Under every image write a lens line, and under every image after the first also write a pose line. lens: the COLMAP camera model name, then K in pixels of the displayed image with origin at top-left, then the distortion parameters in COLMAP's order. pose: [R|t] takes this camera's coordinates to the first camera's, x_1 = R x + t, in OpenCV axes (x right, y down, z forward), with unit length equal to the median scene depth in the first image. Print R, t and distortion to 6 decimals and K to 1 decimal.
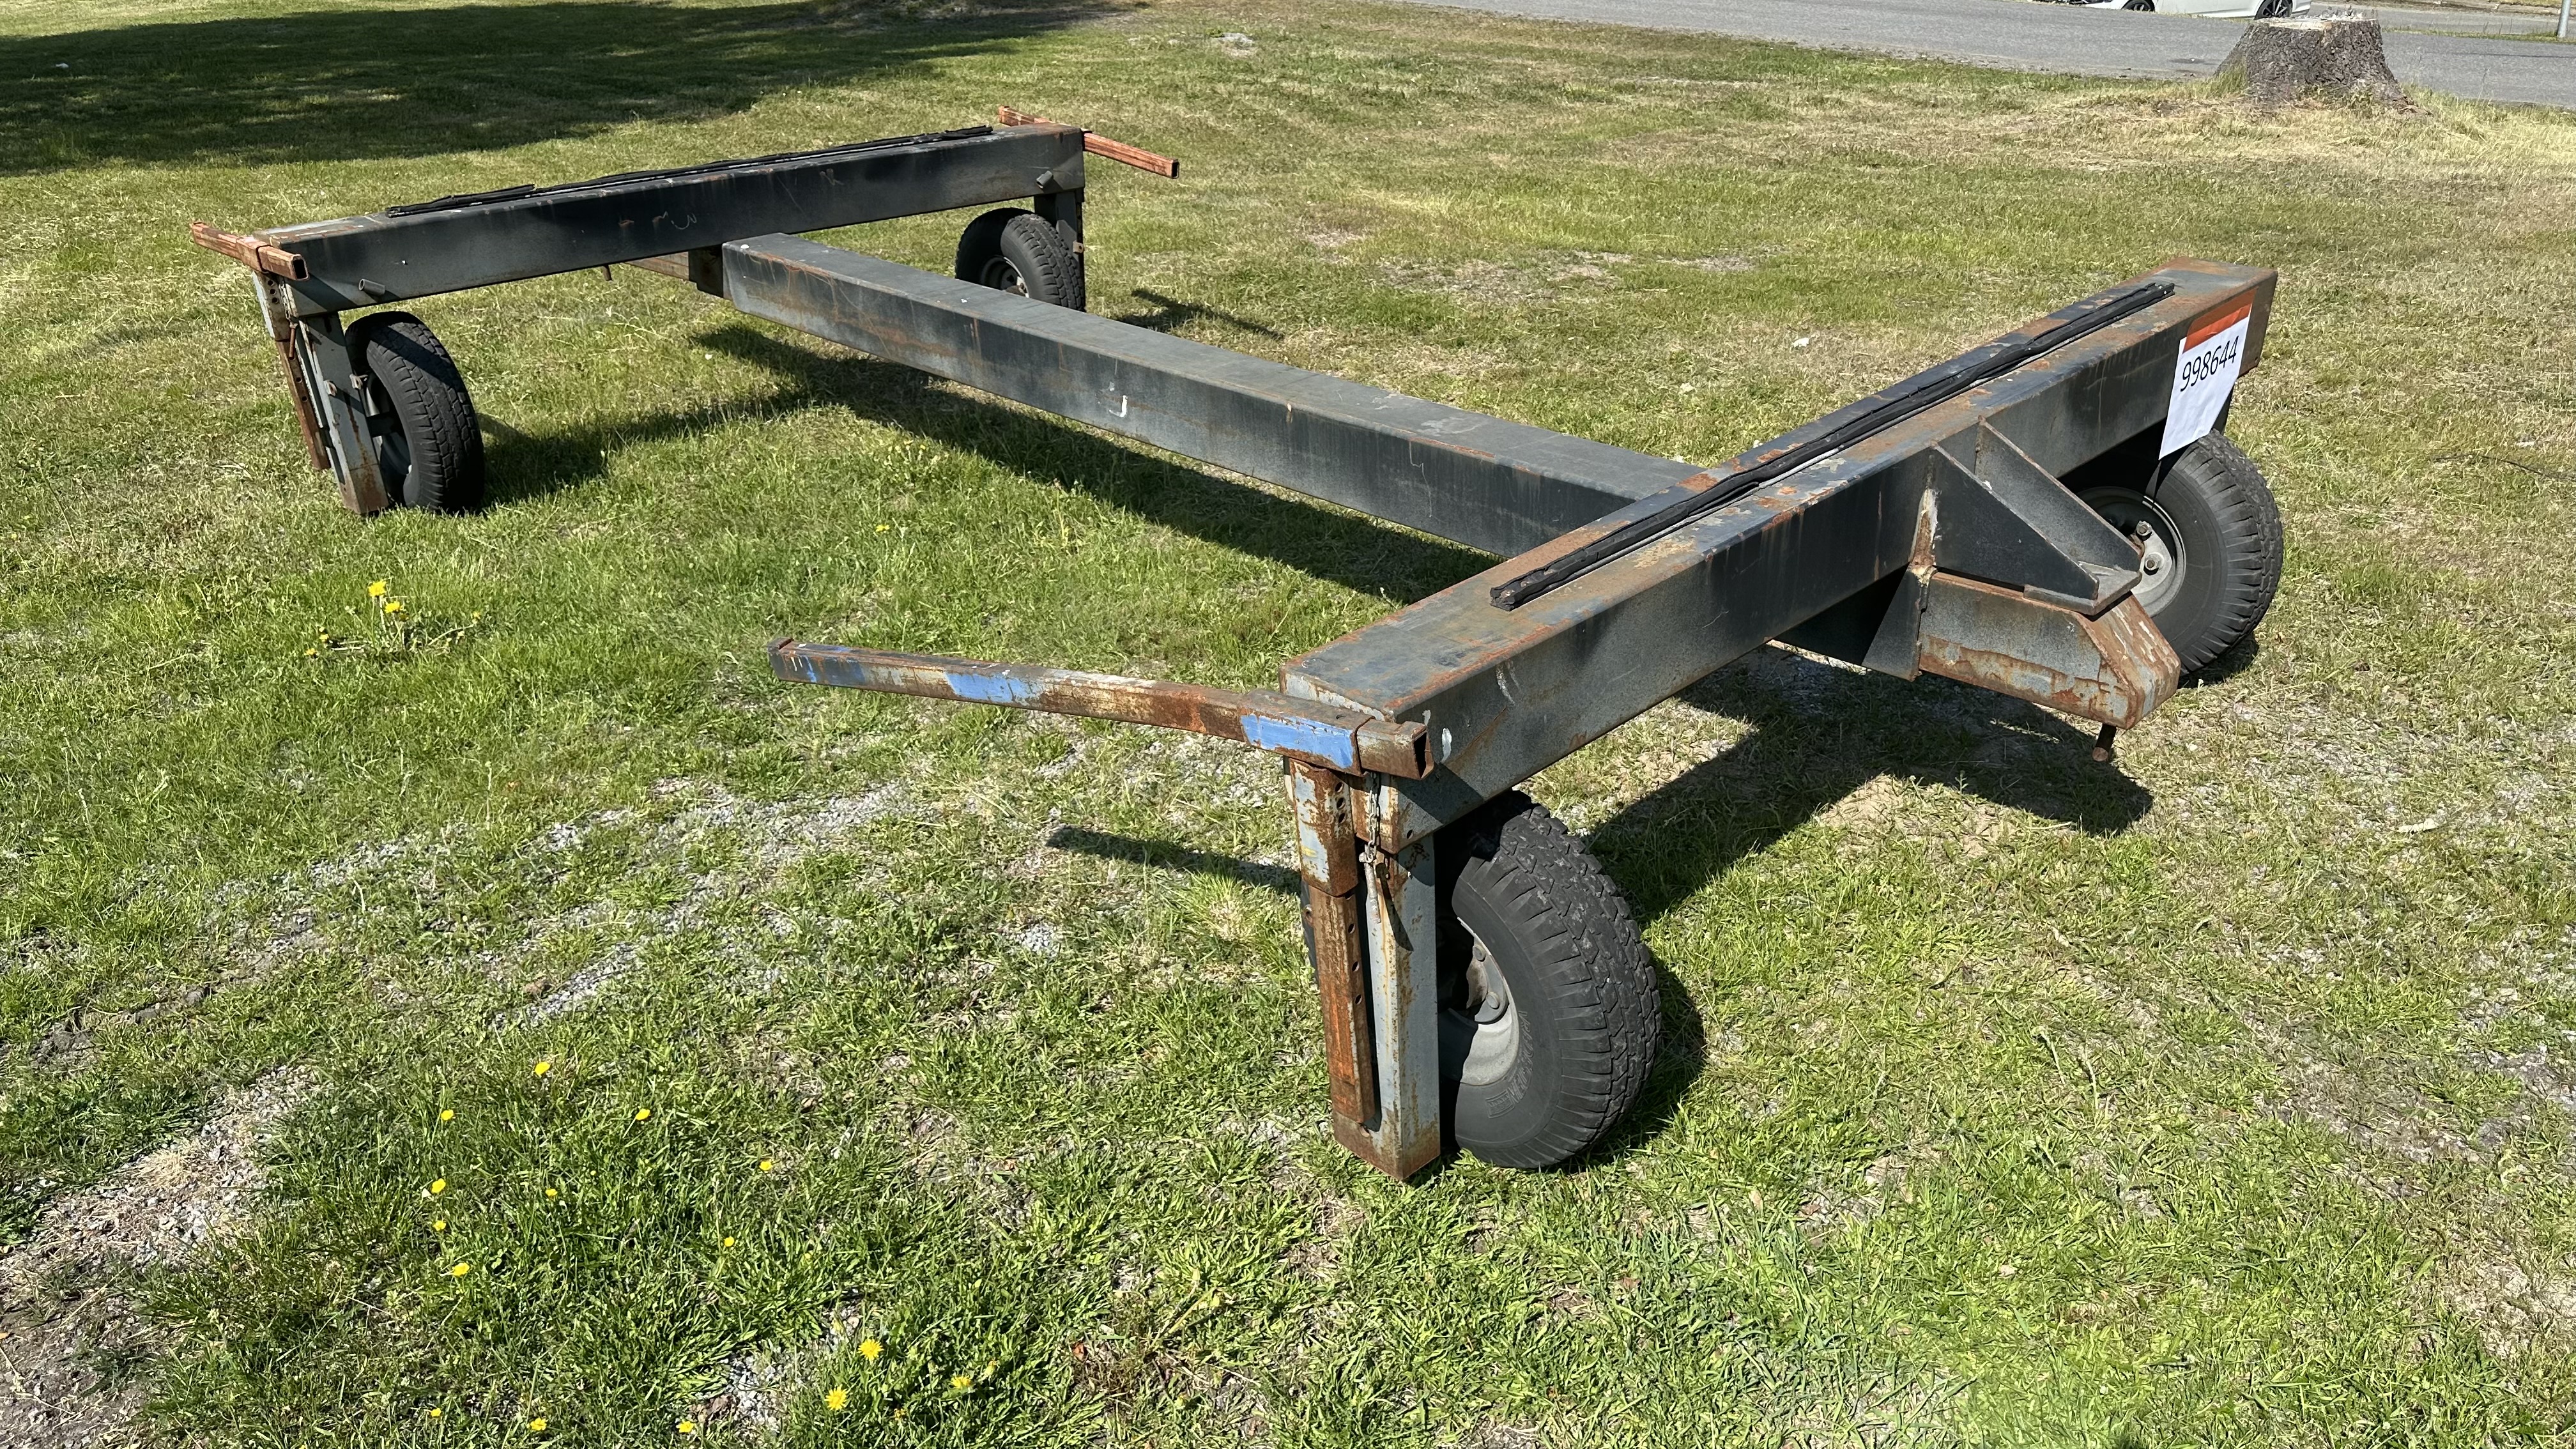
lens RADIAL K [[1766.7, 0, 1288.0], [0, 1766.7, 724.5], [0, 0, 1]] dist [-0.001175, -0.001153]
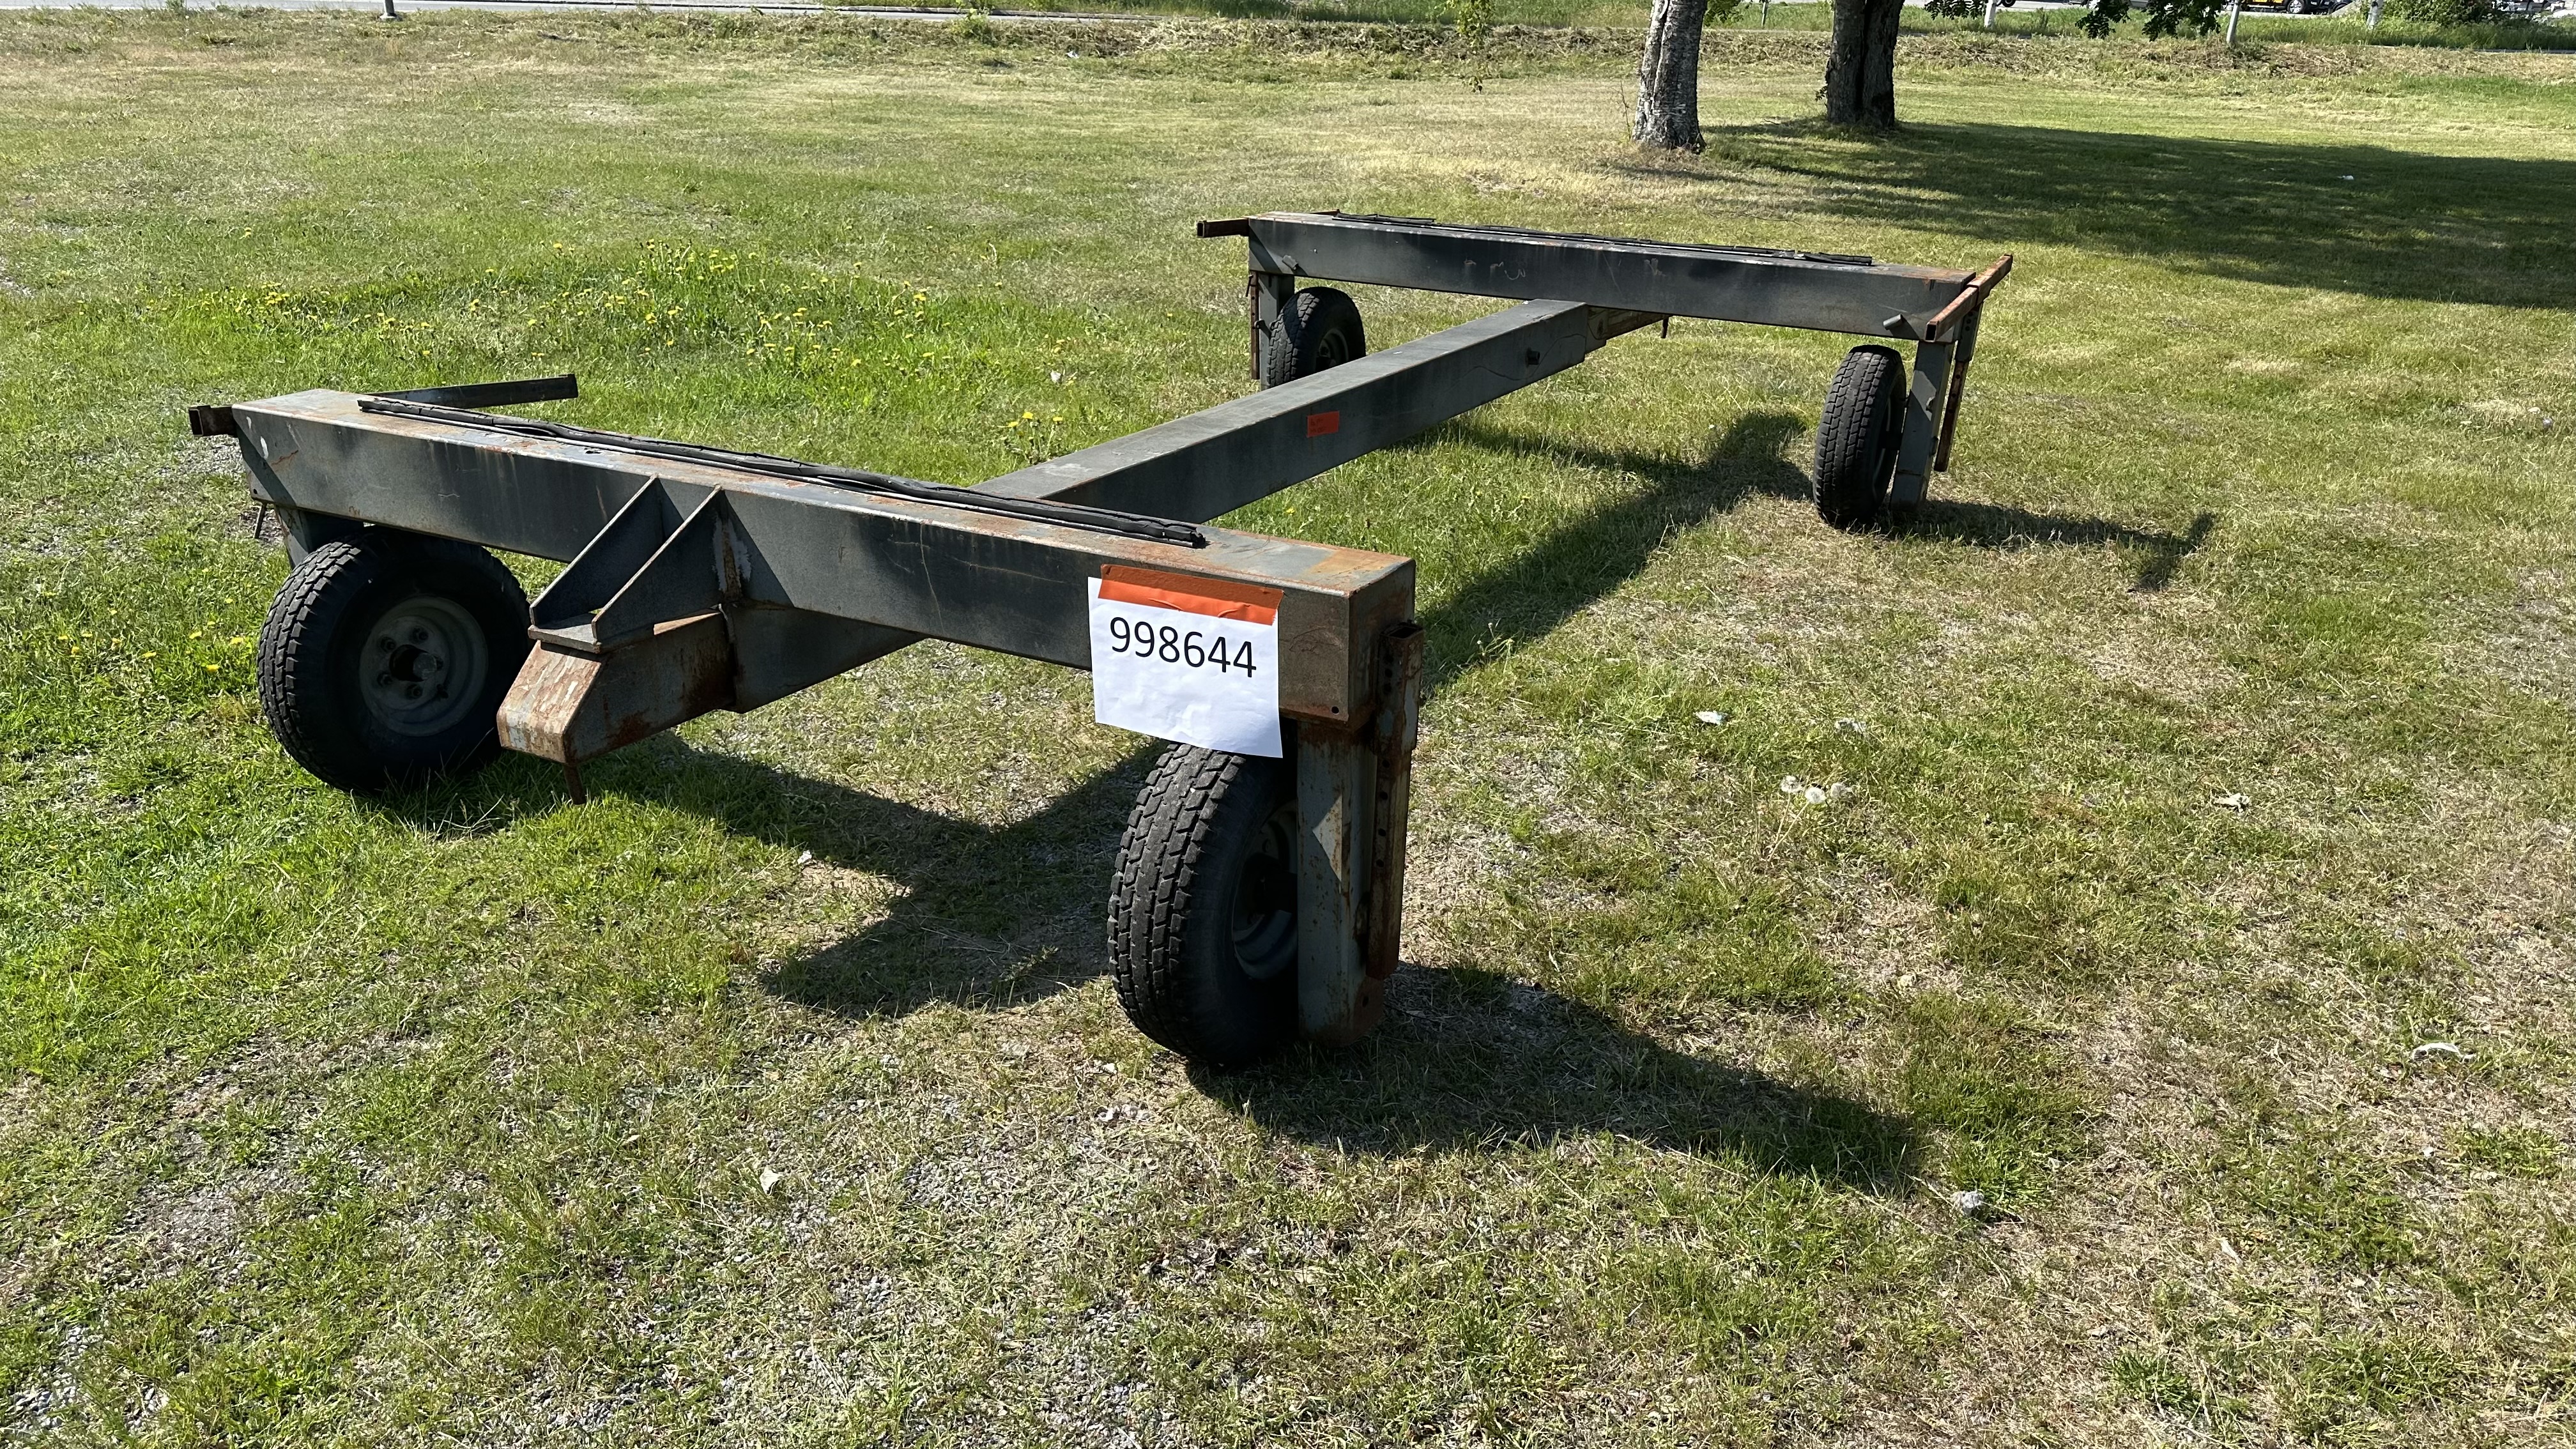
lens RADIAL K [[1766.7, 0, 1288.0], [0, 1766.7, 724.5], [0, 0, 1]] dist [-0.001175, -0.001153]
pose [[0.268321, 0.384885, -0.883101, 1.177933], [-0.441014, 0.864090, 0.242602, -0.365209], [0.856452, 0.324365, 0.401593, 0.732874]]
